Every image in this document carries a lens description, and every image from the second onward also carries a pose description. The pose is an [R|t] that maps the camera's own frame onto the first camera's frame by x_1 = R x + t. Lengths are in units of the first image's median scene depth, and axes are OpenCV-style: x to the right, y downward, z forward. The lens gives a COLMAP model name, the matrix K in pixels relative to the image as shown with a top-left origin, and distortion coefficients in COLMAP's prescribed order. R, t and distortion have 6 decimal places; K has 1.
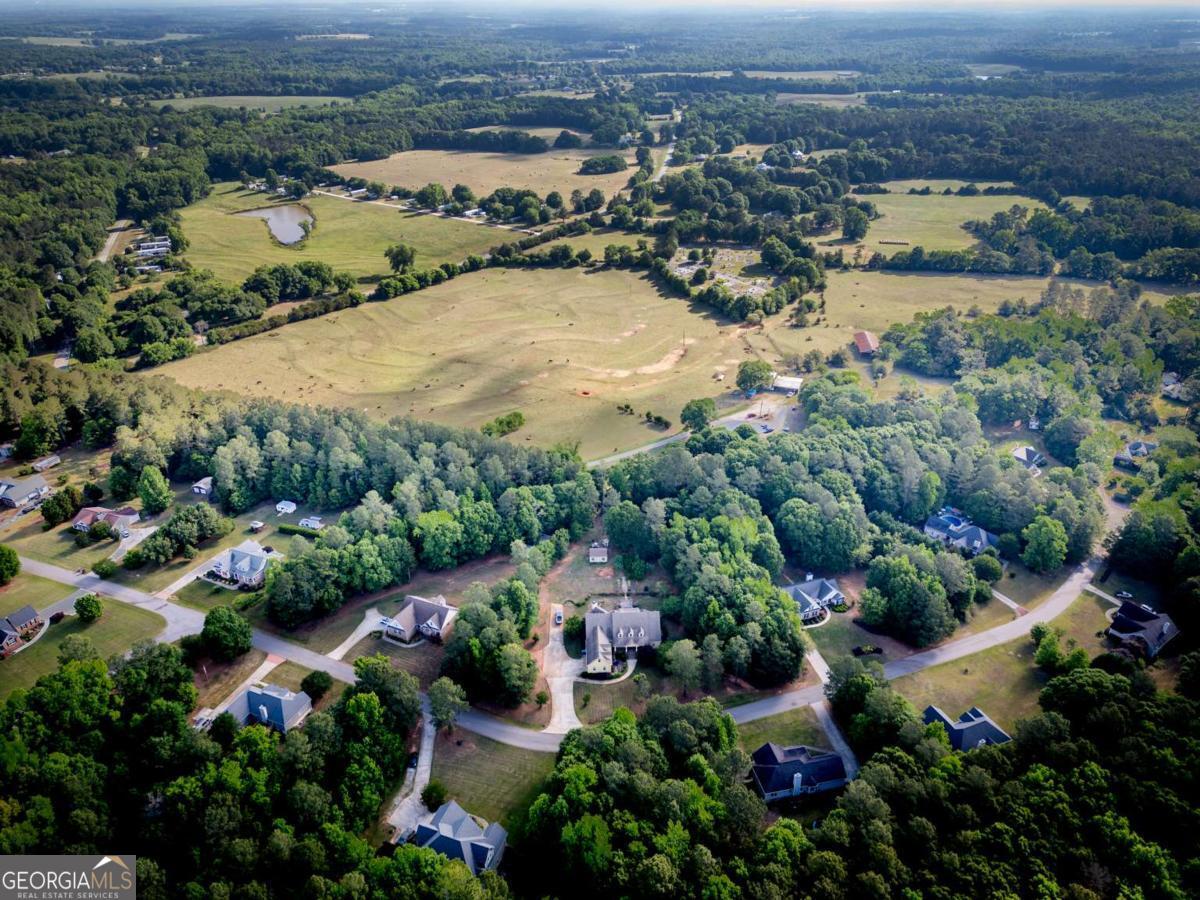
lens RADIAL K [[844.0, 0, 605.1], [0, 844.0, 446.4], [0, 0, 1]] dist [0.119873, -0.137444]
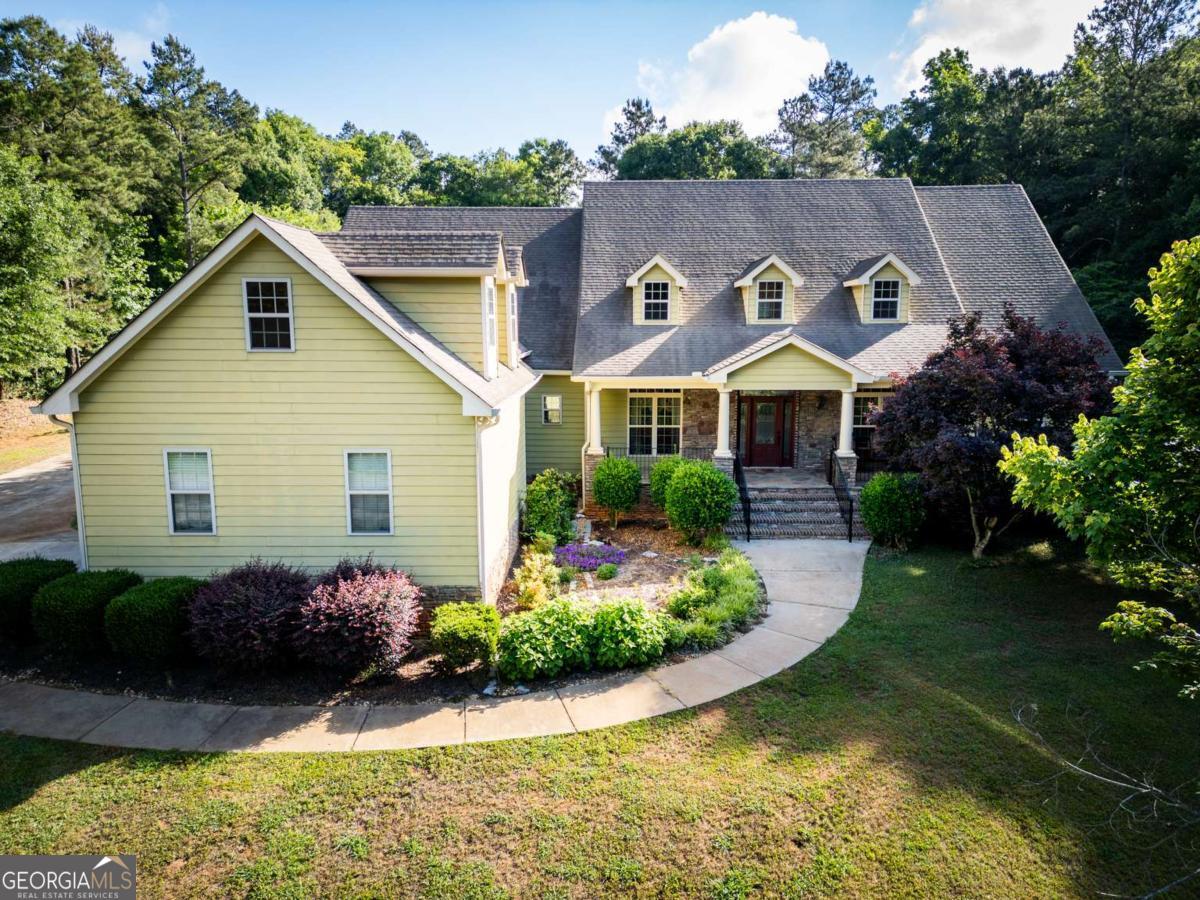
lens RADIAL K [[844.0, 0, 605.1], [0, 844.0, 446.4], [0, 0, 1]] dist [0.119873, -0.137444]
pose [[0.998263, 0.014130, -0.057191, 0.017488], [-0.032558, 0.941405, -0.335703, 0.261163], [0.049097, 0.336982, 0.940230, 0.893014]]
